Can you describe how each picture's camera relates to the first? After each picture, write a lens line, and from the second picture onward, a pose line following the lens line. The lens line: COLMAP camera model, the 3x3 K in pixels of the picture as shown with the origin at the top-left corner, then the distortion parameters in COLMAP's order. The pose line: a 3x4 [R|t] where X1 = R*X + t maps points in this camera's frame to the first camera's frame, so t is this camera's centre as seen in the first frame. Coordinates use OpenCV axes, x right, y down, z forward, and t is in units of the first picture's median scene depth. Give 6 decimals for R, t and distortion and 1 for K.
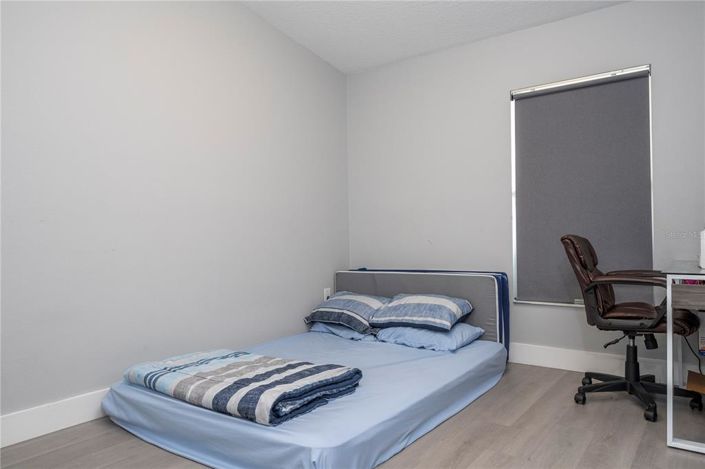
lens RADIAL K [[499.4, 0, 352.5], [0, 499.4, 234.5], [0, 0, 1]] dist [0.007579, 0.000393]
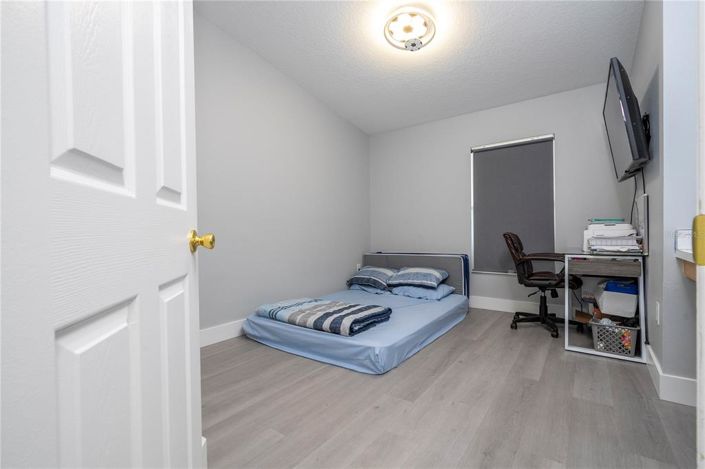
lens RADIAL K [[317.6, 0, 356.1], [0, 317.6, 234.8], [0, 0, 1]] dist [-0.001611, 0.001441]
pose [[0.999994, 0.003484, -0.000717, -0.104790], [-0.003479, 0.999962, 0.008014, 0.002040], [0.000745, -0.008012, 0.999968, -0.116534]]
